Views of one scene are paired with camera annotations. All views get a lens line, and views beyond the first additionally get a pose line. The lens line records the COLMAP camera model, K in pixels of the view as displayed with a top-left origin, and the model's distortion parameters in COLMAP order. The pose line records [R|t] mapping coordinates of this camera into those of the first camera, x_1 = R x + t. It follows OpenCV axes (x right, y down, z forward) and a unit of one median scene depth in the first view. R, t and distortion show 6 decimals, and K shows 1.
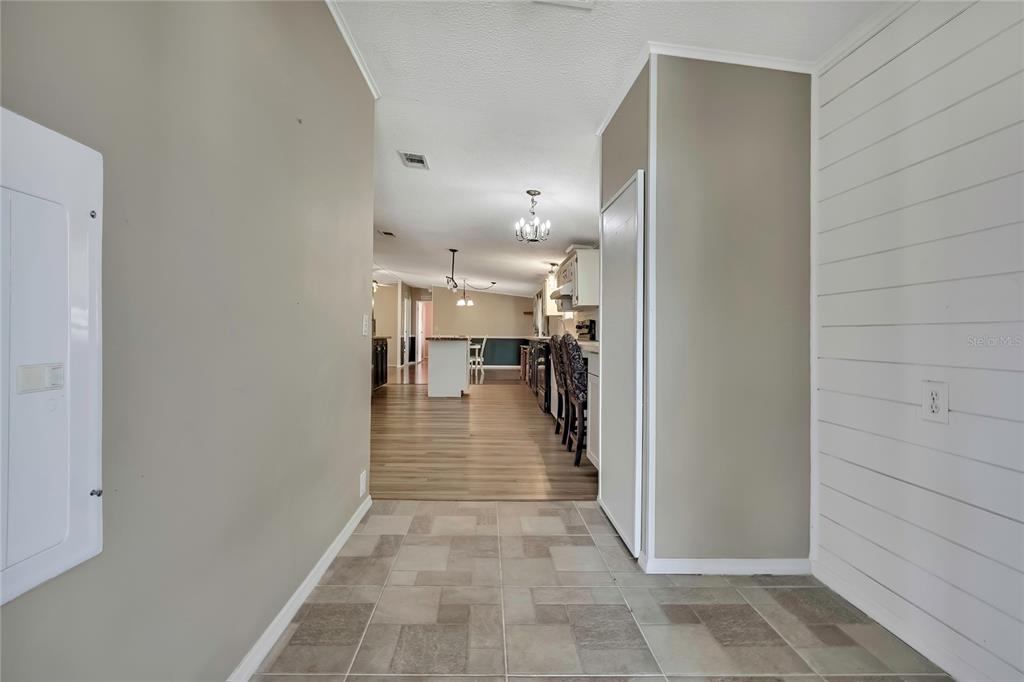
lens RADIAL K [[445.7, 0, 508.2], [0, 445.7, 337.6], [0, 0, 1]] dist [-0.007299, 0.000936]
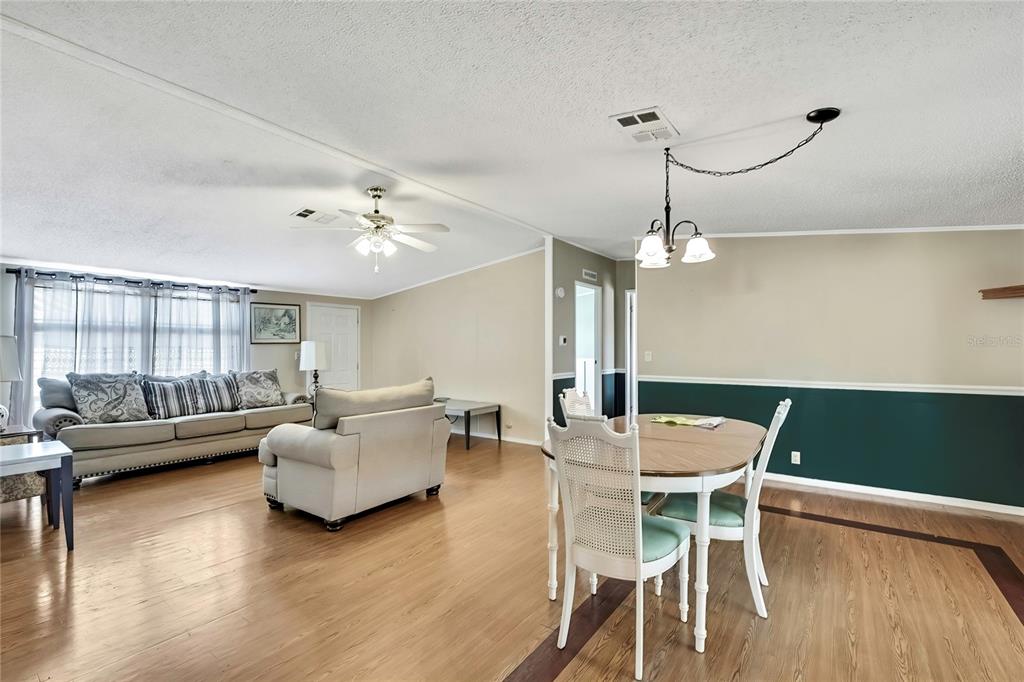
lens RADIAL K [[445.7, 0, 525.8], [0, 445.7, 349.8], [0, 0, 1]] dist [-0.007299, 0.000936]
pose [[0.782660, -0.009900, -0.622371, -0.016331], [0.005458, 0.999944, -0.009042, -0.028199], [0.622425, 0.003680, 0.782670, 0.820410]]
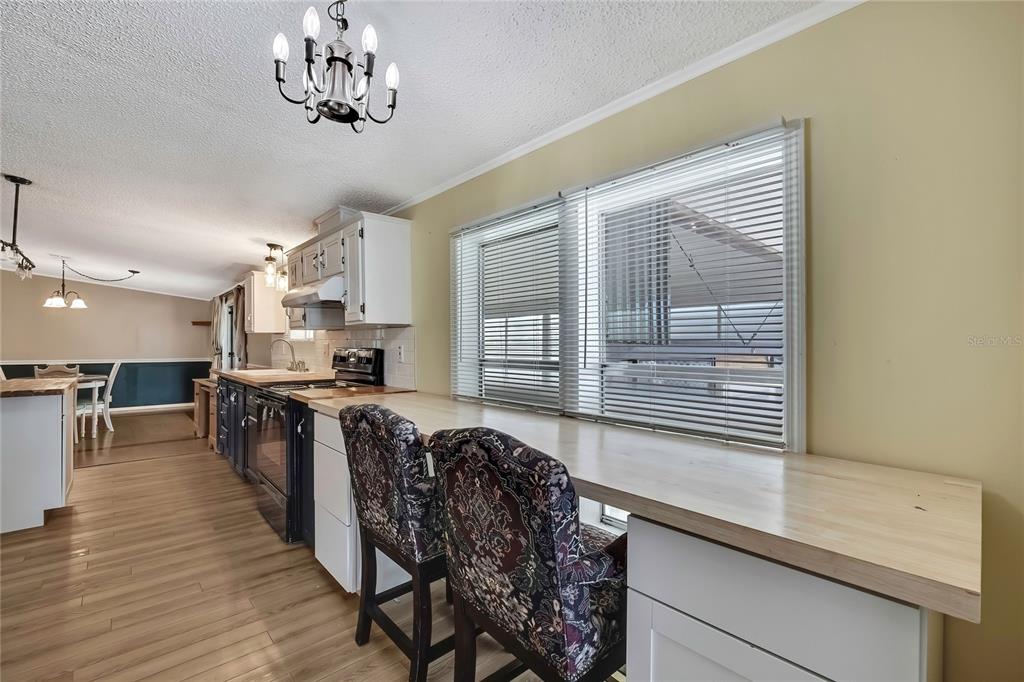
lens RADIAL K [[445.7, 0, 516.1], [0, 445.7, 346.2], [0, 0, 1]] dist [-0.007299, 0.000936]
pose [[0.772667, -0.006563, 0.634778, -0.015460], [0.008241, 0.999966, 0.000309, -0.021816], [-0.634758, 0.004992, 0.772695, 0.240324]]
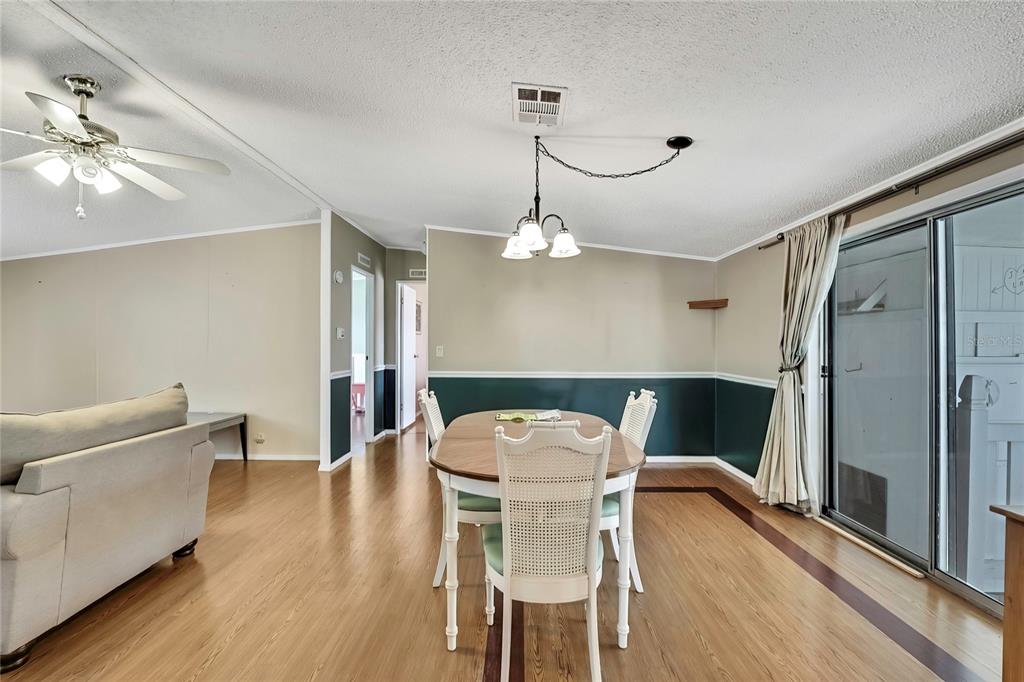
lens RADIAL K [[445.7, 0, 509.8], [0, 445.7, 343.8], [0, 0, 1]] dist [-0.007299, 0.000936]
pose [[0.997586, -0.006545, -0.069131, -0.102491], [0.006076, 0.999957, -0.006992, -0.028769], [0.069174, 0.006555, 0.997583, 0.822835]]
